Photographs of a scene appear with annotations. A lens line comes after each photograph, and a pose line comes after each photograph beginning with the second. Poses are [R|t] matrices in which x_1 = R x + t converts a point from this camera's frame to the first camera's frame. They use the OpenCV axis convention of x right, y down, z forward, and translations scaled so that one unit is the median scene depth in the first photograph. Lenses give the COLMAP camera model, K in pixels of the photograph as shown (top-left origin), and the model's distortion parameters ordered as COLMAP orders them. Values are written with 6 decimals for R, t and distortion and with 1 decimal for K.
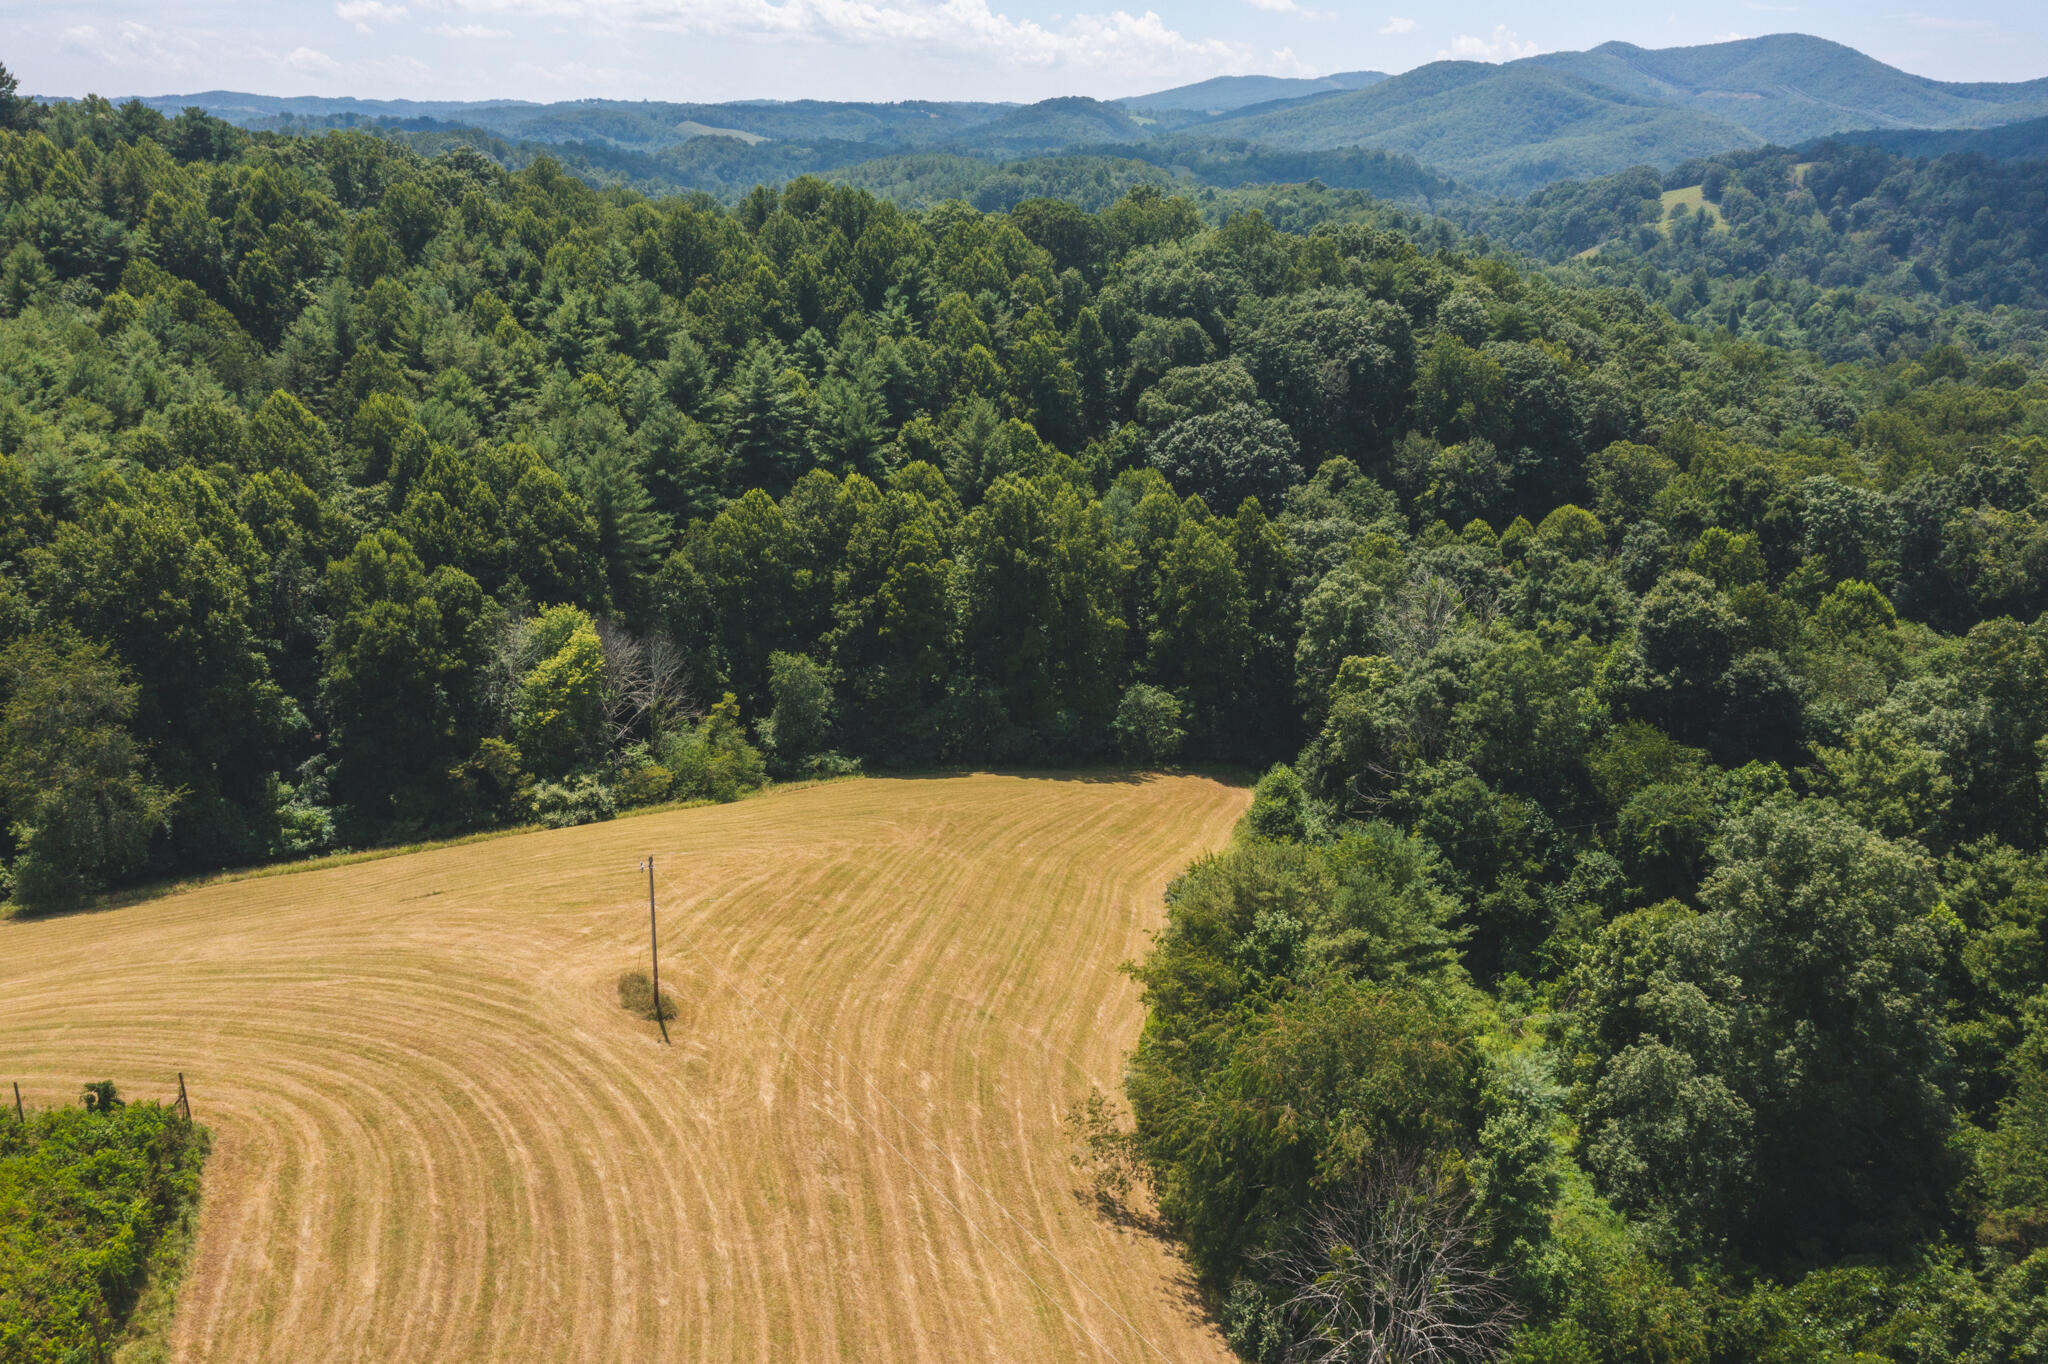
lens RADIAL K [[1603.5, 0, 1018.6], [0, 1603.5, 684.3], [0, 0, 1]] dist [-0.006972, -0.002194]
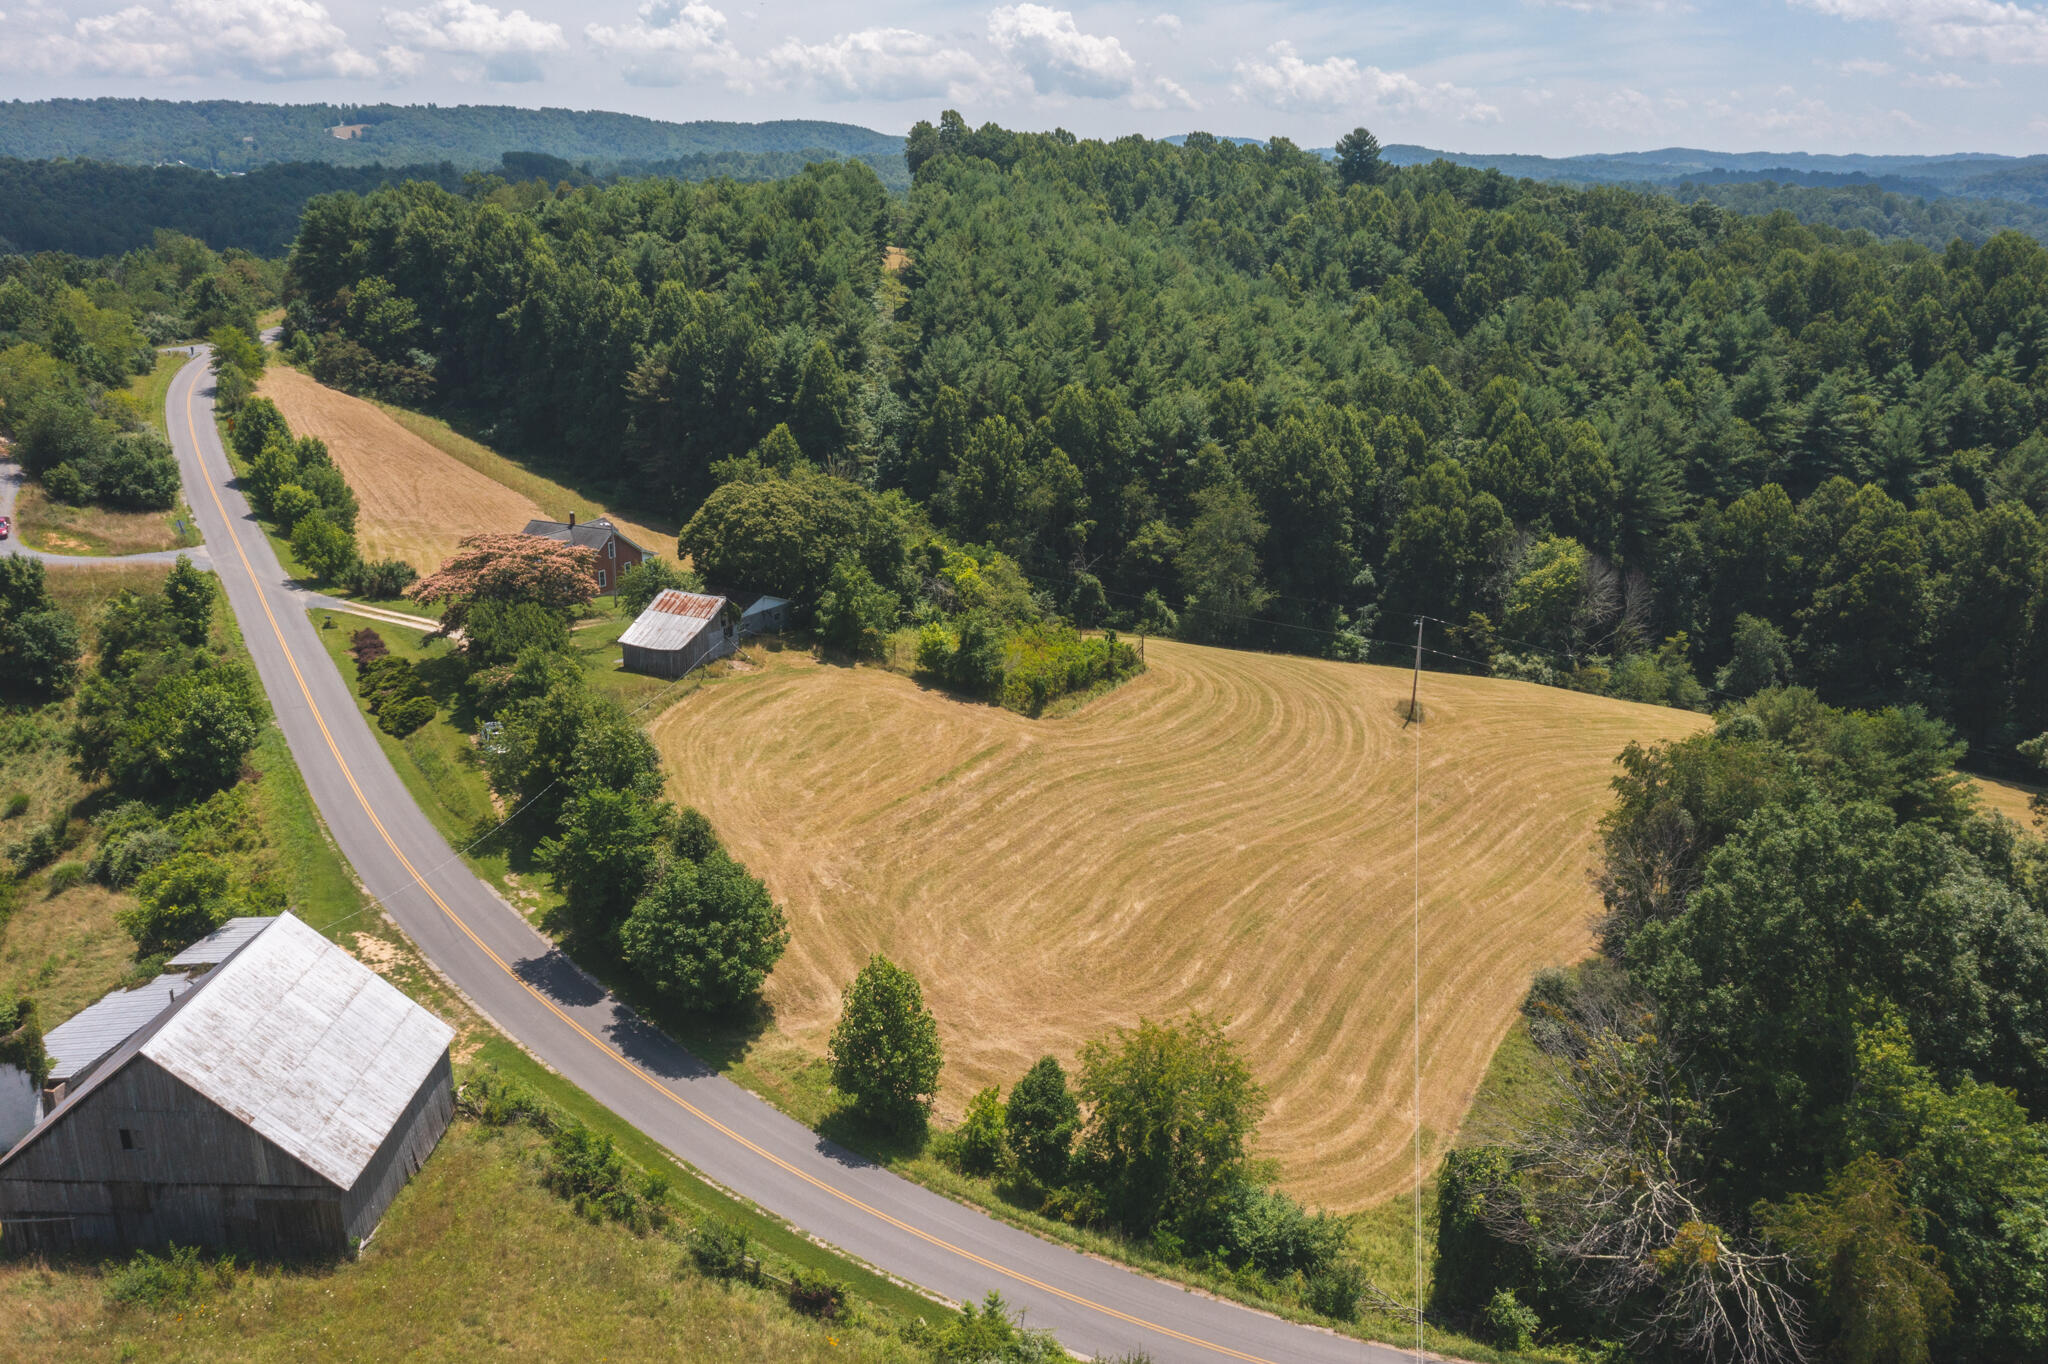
lens RADIAL K [[1600.6, 0, 1048.3], [0, 1600.6, 669.4], [0, 0, 1]] dist [-0.012375, 0.011653]
pose [[0.700162, 0.207314, -0.683223, 0.277244], [-0.233384, 0.970805, 0.055407, 0.067492], [0.674763, 0.120660, 0.728104, -0.200098]]
